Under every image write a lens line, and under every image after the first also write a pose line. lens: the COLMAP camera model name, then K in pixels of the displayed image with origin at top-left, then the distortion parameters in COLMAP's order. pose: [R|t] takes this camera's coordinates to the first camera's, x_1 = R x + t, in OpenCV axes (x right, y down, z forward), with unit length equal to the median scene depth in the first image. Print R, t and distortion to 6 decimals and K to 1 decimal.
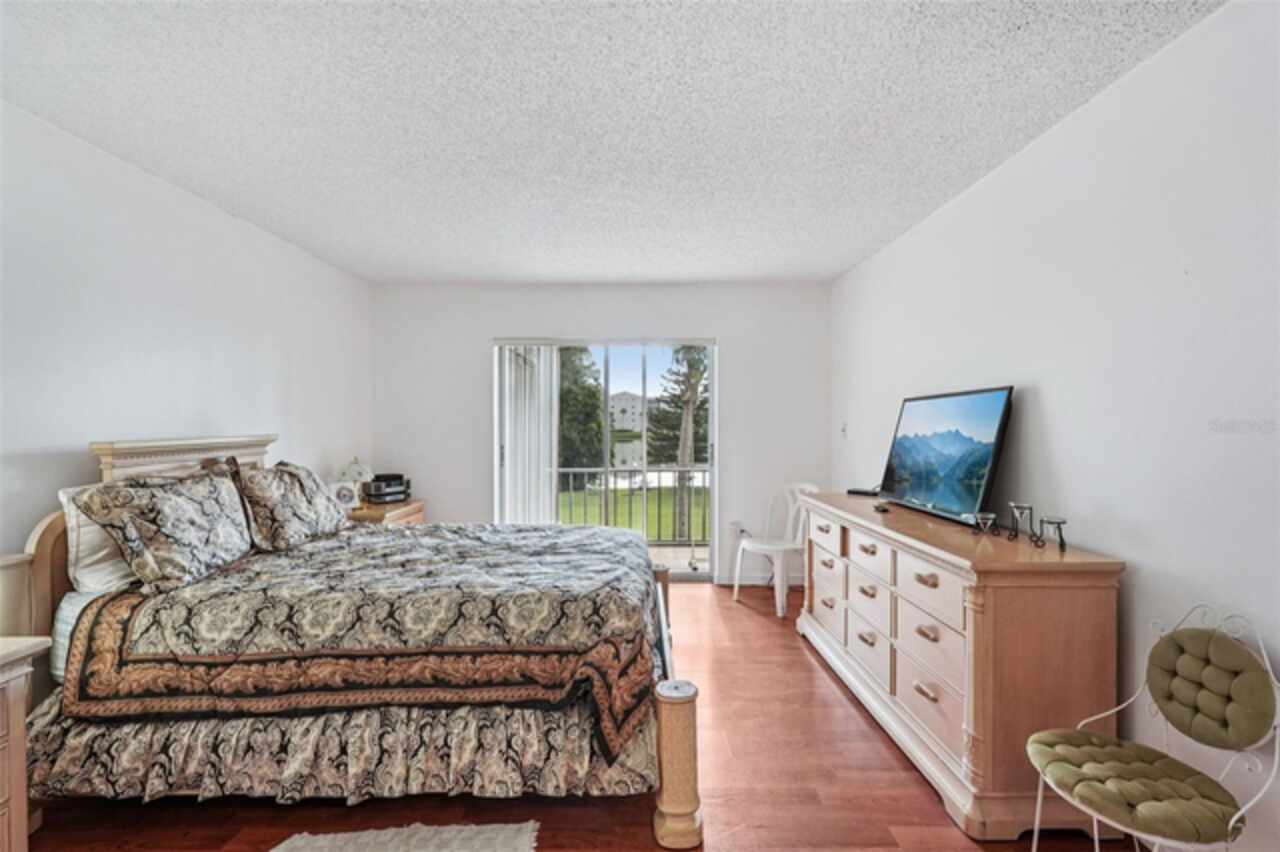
lens RADIAL K [[579.5, 0, 641.1], [0, 579.5, 442.0], [0, 0, 1]] dist [-0.003224, 0.000149]
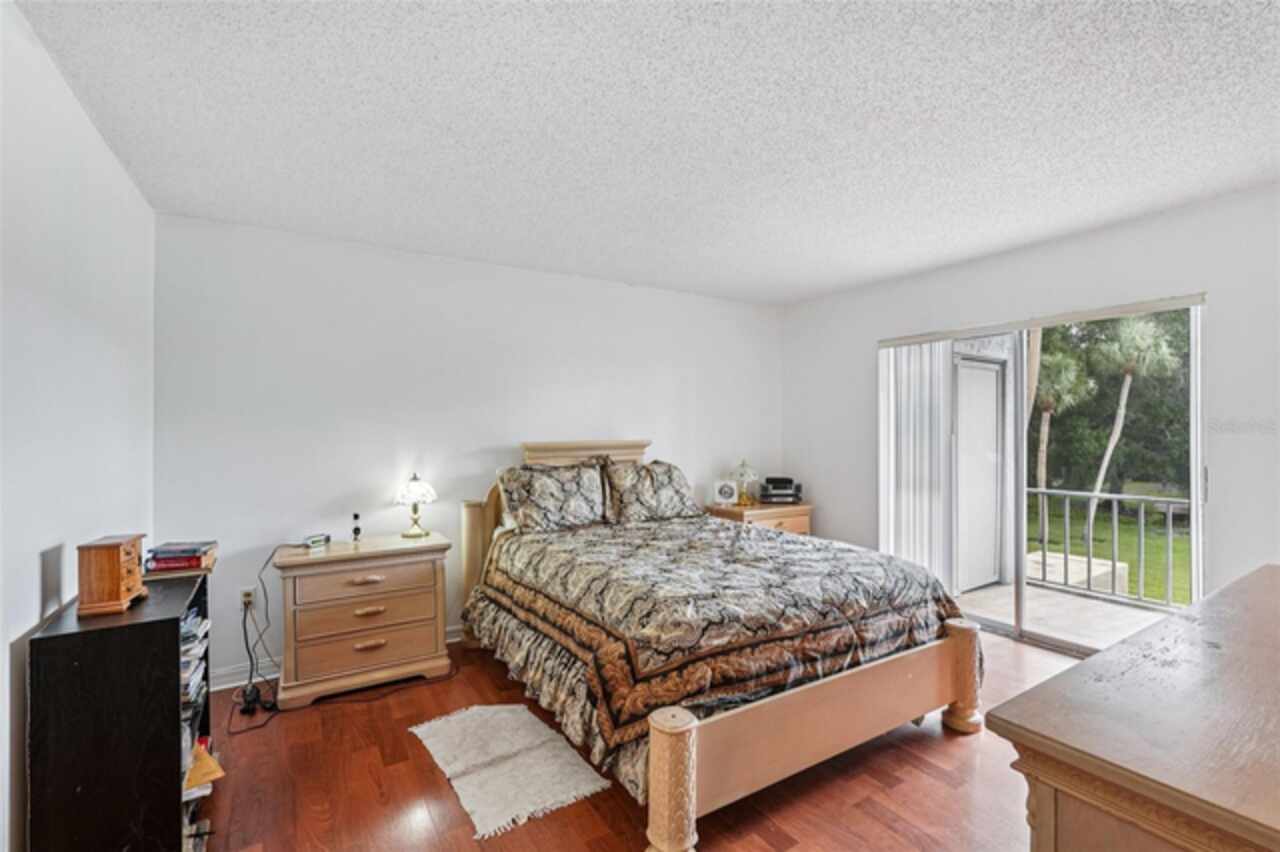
lens RADIAL K [[579.5, 0, 641.1], [0, 579.5, 442.0], [0, 0, 1]] dist [-0.003224, 0.000149]
pose [[0.510325, 0.017070, -0.859812, 0.707806], [-0.025174, 0.999671, 0.004906, -0.019785], [0.859613, 0.019141, 0.510587, 0.398348]]
